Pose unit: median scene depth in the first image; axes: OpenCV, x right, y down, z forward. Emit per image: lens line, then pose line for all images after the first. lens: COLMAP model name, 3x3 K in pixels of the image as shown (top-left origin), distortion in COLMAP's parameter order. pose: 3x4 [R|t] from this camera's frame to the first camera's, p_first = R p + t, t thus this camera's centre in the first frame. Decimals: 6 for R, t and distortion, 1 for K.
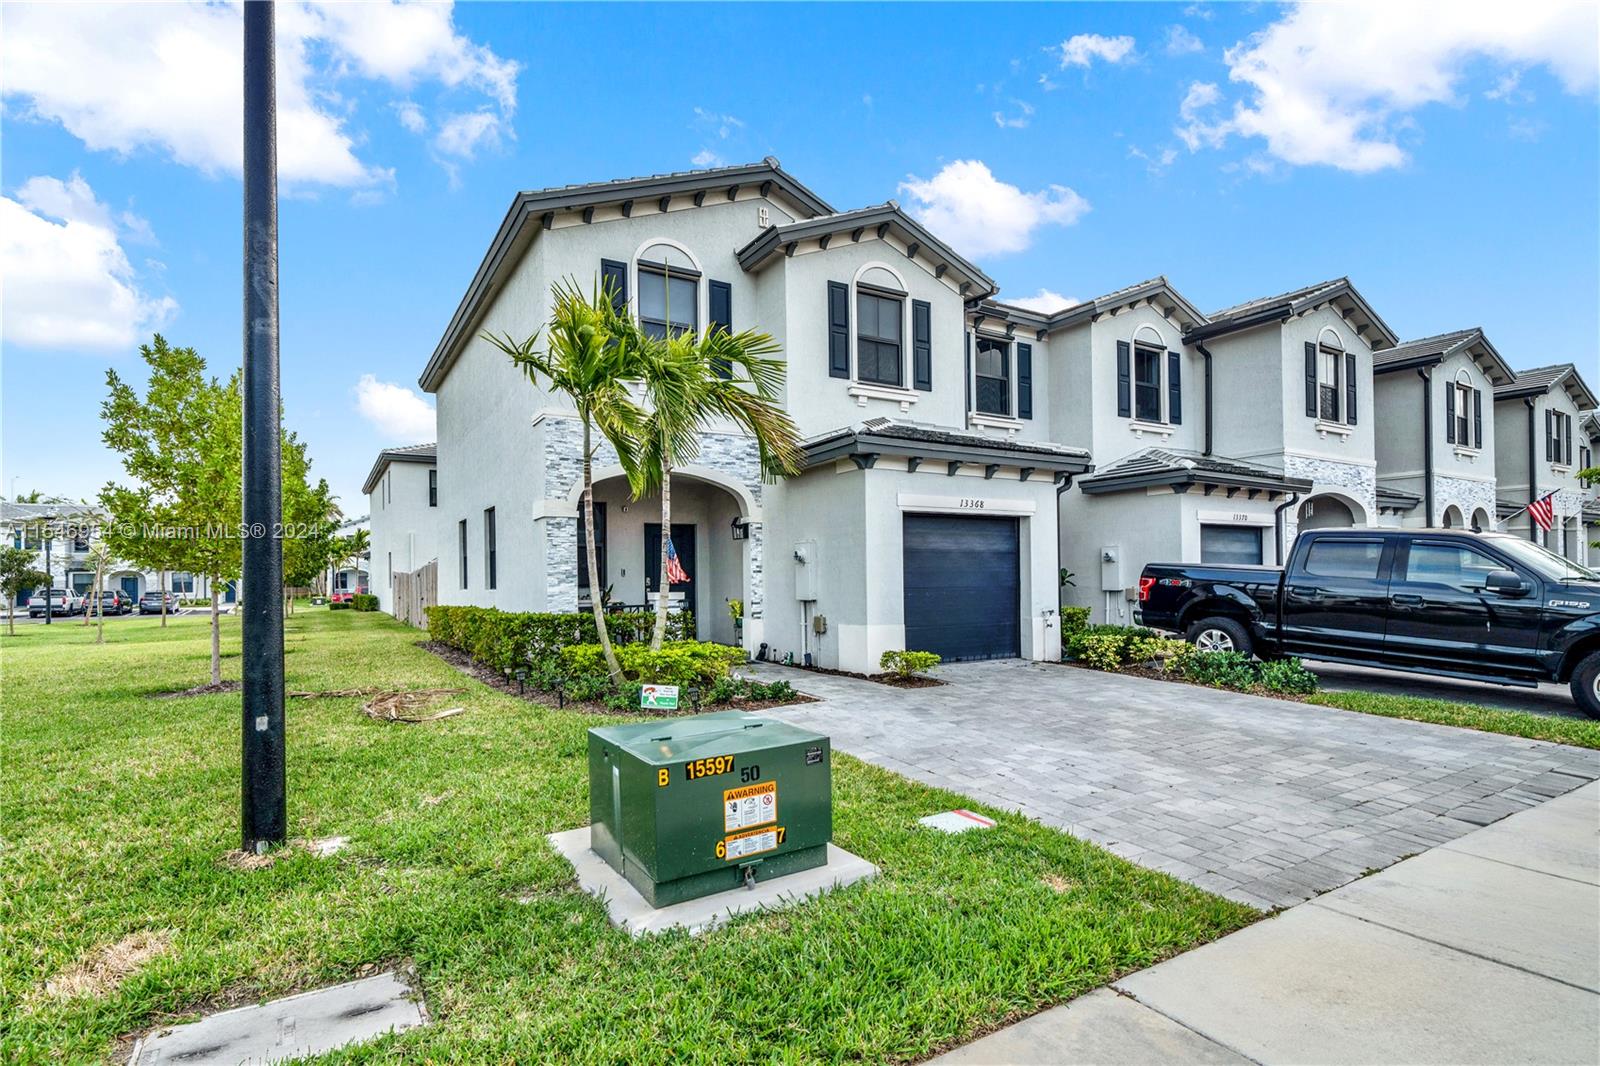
lens RADIAL K [[767.9, 0, 780.7], [0, 767.9, 562.1], [0, 0, 1]] dist [0.002625, 0.000234]
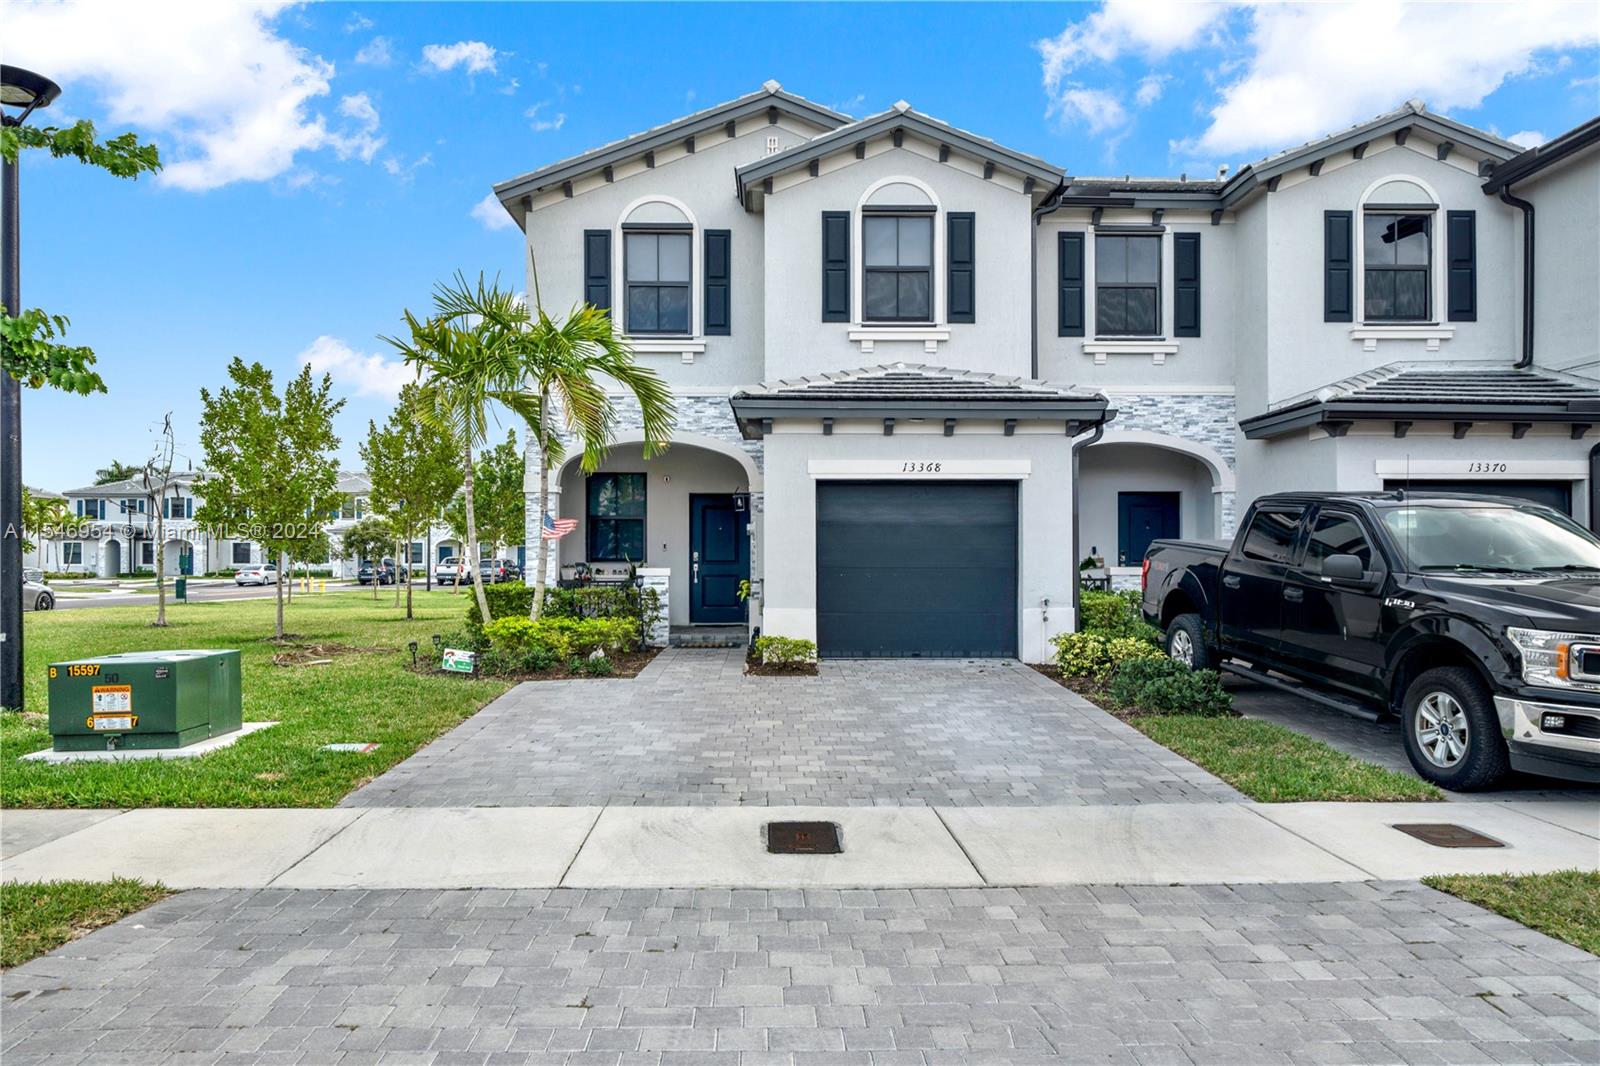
lens RADIAL K [[1058.0, 0, 799.5], [0, 1058.0, 538.2], [0, 0, 1]] dist [-0.000195, 0.003140]
pose [[0.878733, 0.003293, -0.477303, 0.611300], [0.000398, 0.999971, 0.007633, -0.007153], [0.477314, -0.006898, 0.878706, -0.062285]]
